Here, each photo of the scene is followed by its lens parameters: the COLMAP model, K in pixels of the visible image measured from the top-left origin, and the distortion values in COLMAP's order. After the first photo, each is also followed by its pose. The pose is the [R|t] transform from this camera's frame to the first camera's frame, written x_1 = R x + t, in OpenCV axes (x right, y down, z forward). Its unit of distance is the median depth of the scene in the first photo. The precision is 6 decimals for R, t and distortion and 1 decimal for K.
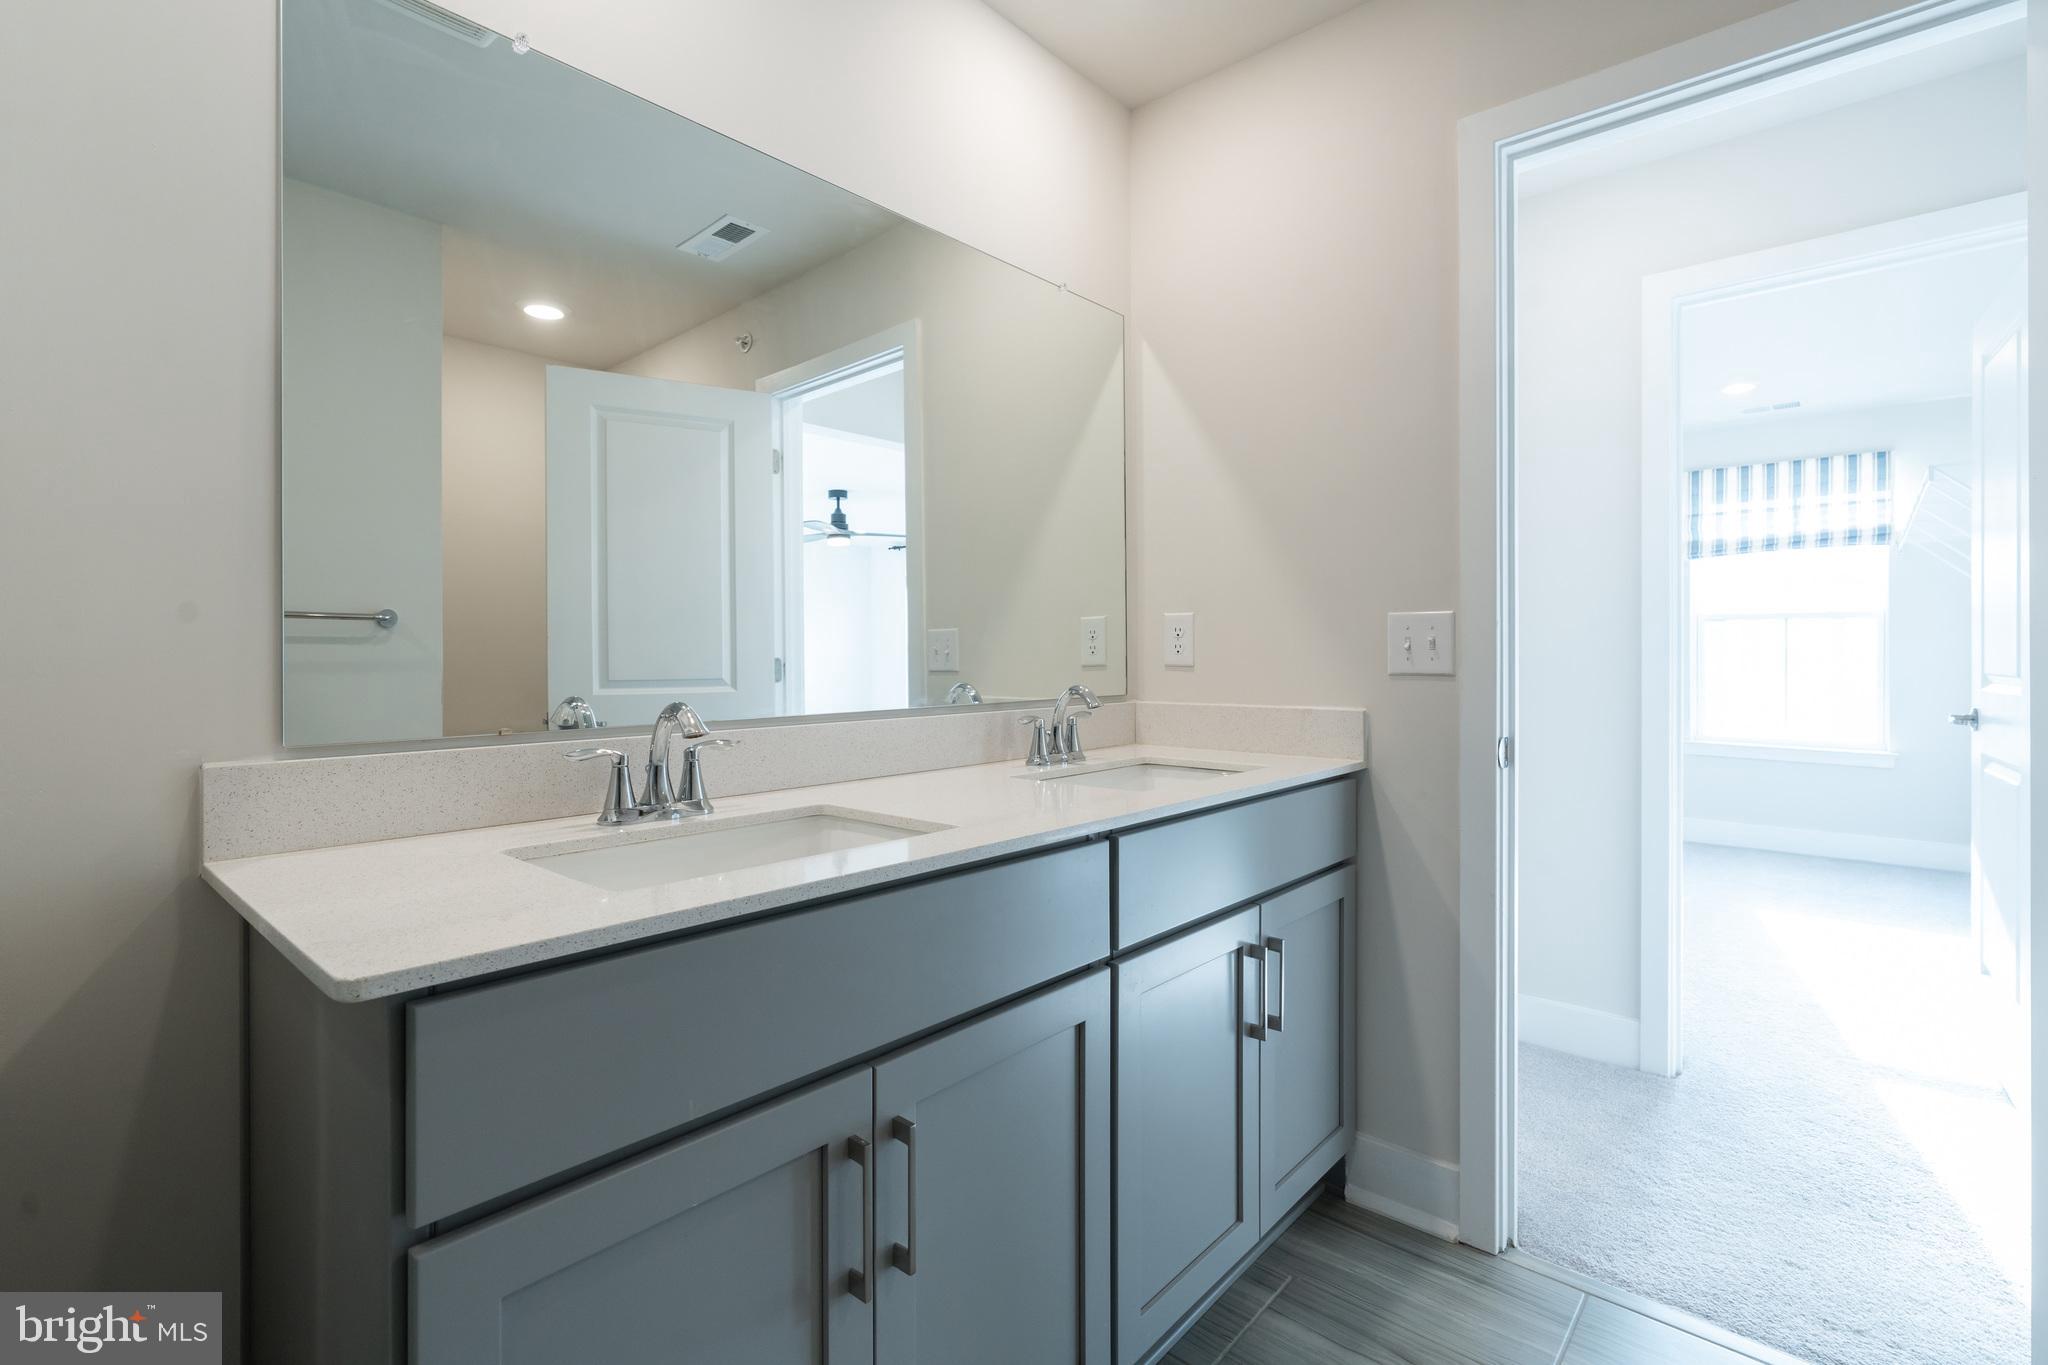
lens RADIAL K [[920.3, 0, 1017.9], [0, 920.3, 668.5], [0, 0, 1]] dist [-0.002216, -0.000015]
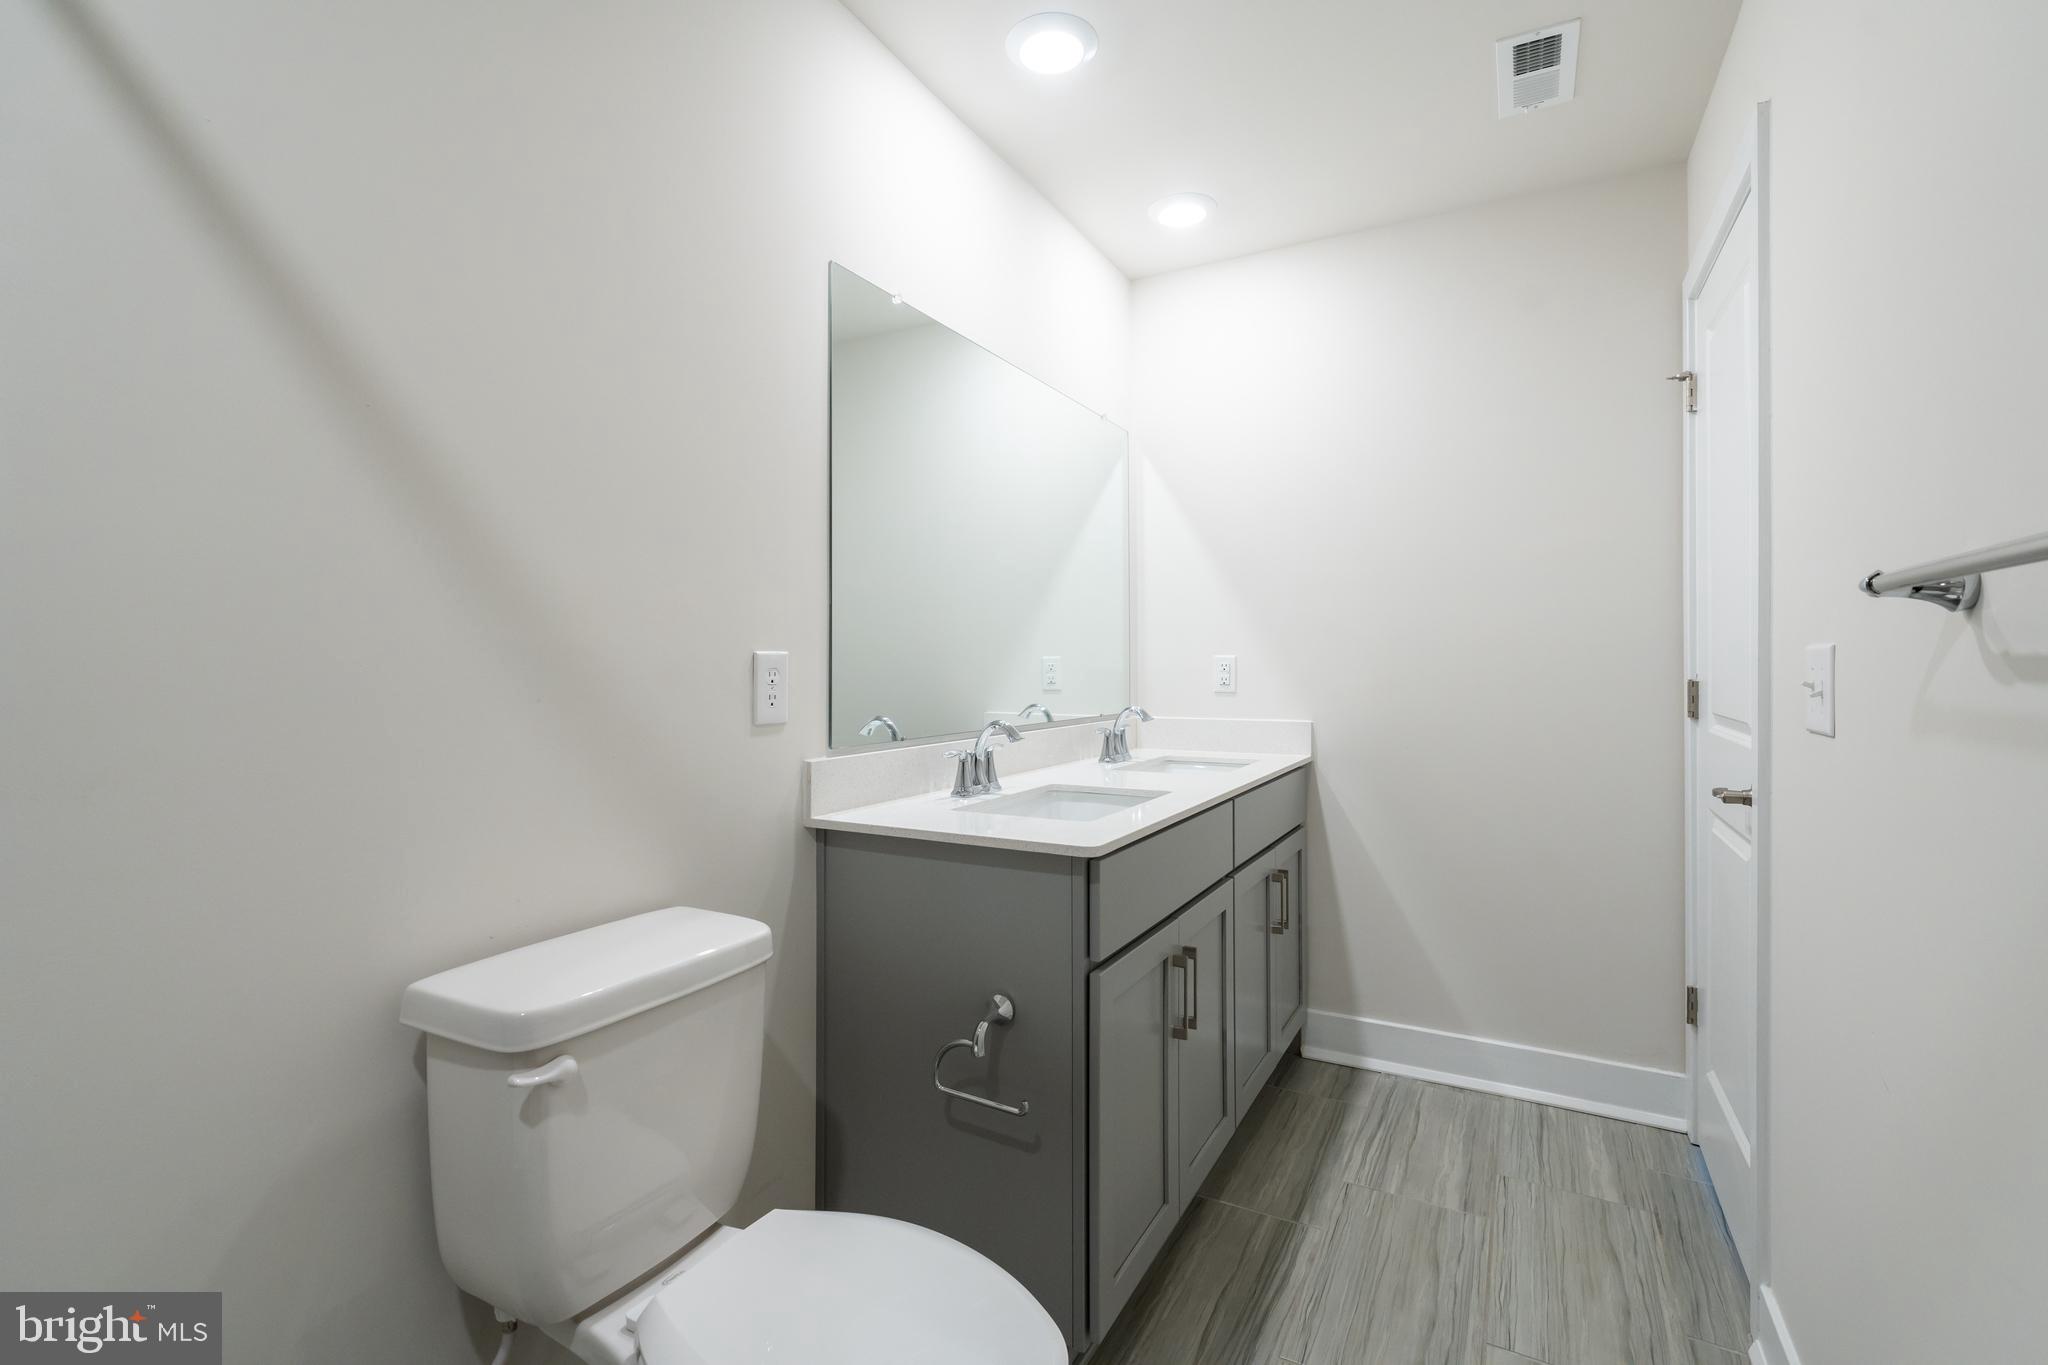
lens RADIAL K [[920.3, 0, 1017.9], [0, 920.3, 668.5], [0, 0, 1]] dist [-0.002216, -0.000015]
pose [[0.977643, 0.003808, 0.210239, -0.545186], [-0.000818, 0.999897, -0.014309, -0.025887], [-0.210272, 0.013817, 0.977545, -0.470378]]
